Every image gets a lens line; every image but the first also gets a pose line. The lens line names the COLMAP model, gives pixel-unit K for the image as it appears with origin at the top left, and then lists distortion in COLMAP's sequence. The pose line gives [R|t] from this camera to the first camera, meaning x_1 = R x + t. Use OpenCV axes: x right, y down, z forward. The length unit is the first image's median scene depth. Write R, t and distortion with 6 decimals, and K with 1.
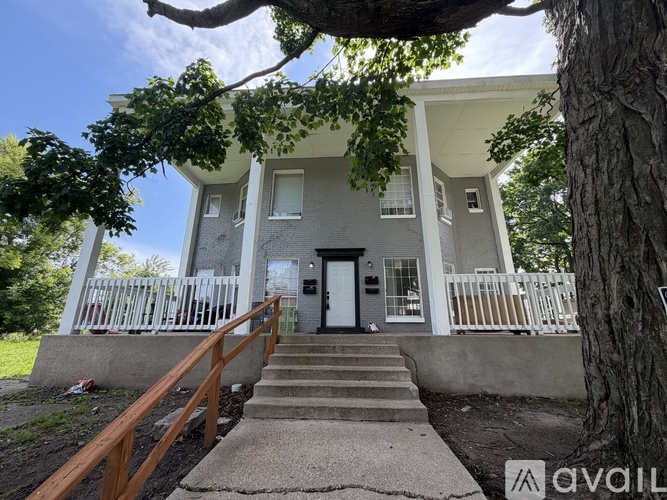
lens RADIAL K [[267.1, 0, 328.4], [0, 267.1, 248.6], [0, 0, 1]] dist [0.001031, 0.000211]
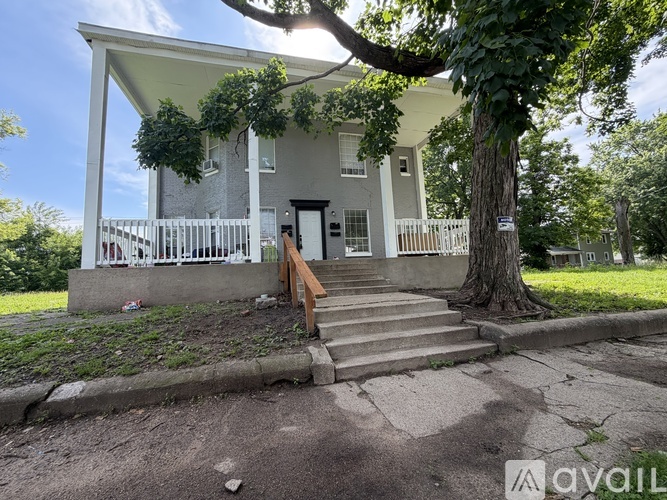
lens RADIAL K [[267.1, 0, 331.1], [0, 267.1, 247.0], [0, 0, 1]] dist [0.001031, 0.000211]
pose [[0.953939, -0.017169, 0.299507, -0.236222], [-0.031916, 0.986887, 0.158225, 0.014986], [-0.298297, -0.160496, 0.940883, -0.218575]]
